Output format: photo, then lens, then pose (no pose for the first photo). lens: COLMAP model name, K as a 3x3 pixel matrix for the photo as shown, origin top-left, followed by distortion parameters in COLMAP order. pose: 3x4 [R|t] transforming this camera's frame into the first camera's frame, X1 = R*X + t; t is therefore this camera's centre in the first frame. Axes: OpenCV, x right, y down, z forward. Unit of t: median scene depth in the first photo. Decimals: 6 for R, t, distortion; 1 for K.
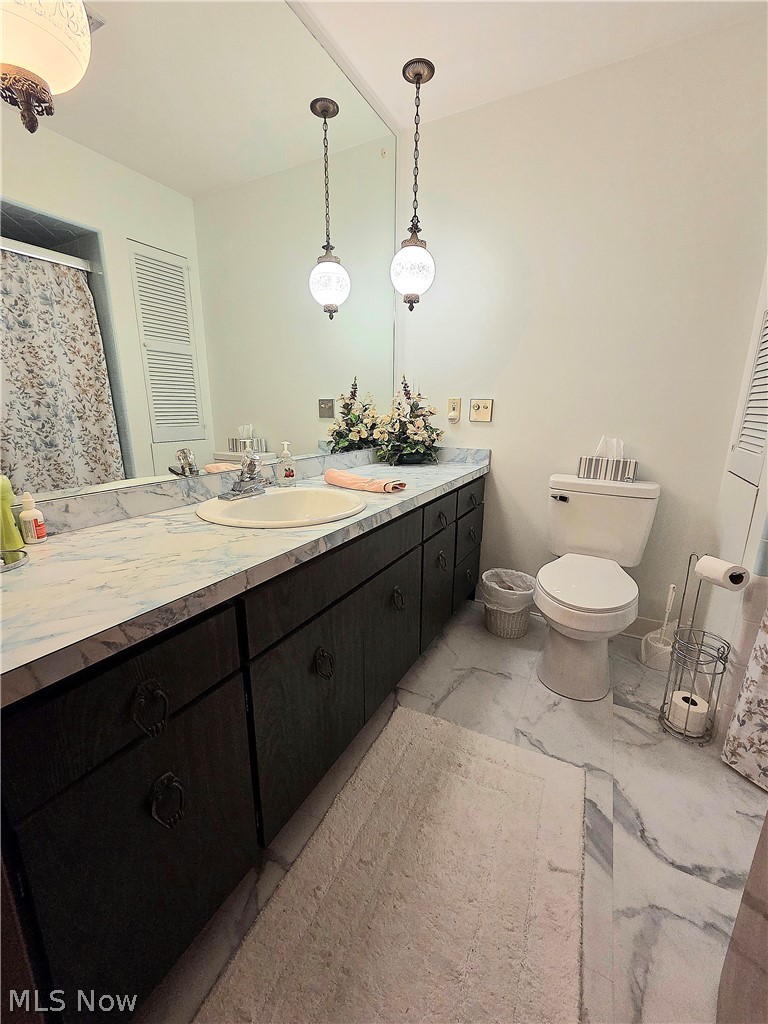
lens RADIAL K [[421.8, 0, 383.8], [0, 421.8, 511.7], [0, 0, 1]] dist [-0.001048, -0.000086]
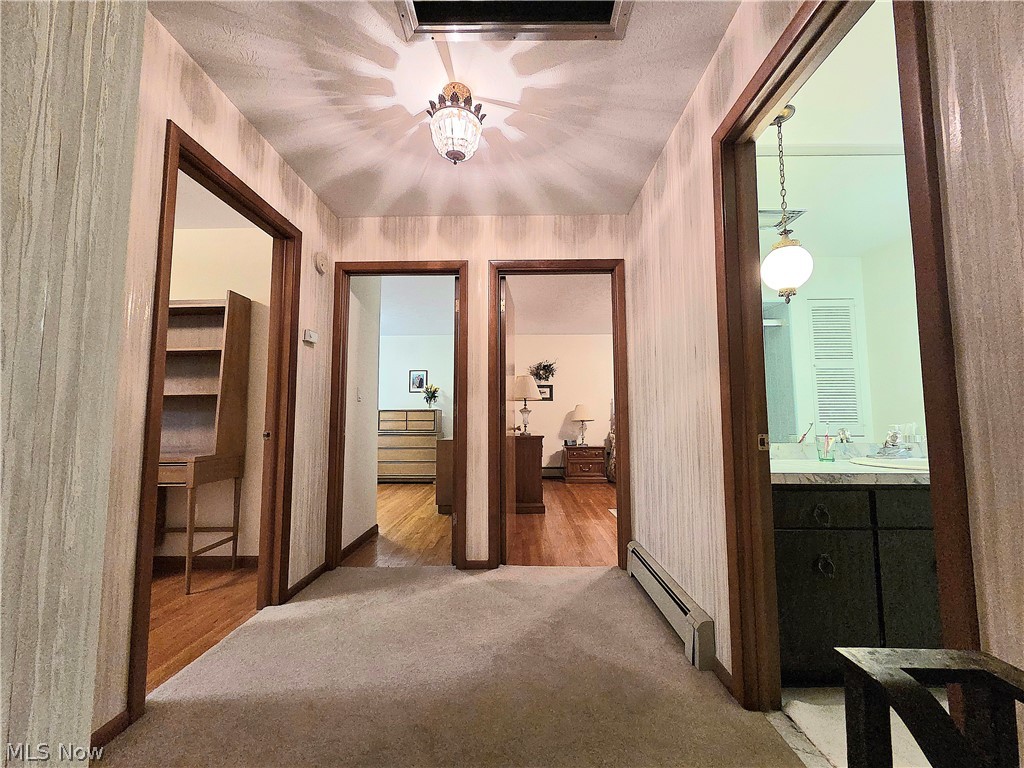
lens RADIAL K [[421.8, 0, 509.3], [0, 421.8, 385.0], [0, 0, 1]] dist [-0.001048, -0.000086]
pose [[0.454421, -0.076073, -0.887533, 0.413715], [-0.211703, 0.958577, -0.190556, 0.290815], [0.865265, 0.274486, 0.419493, -0.877328]]
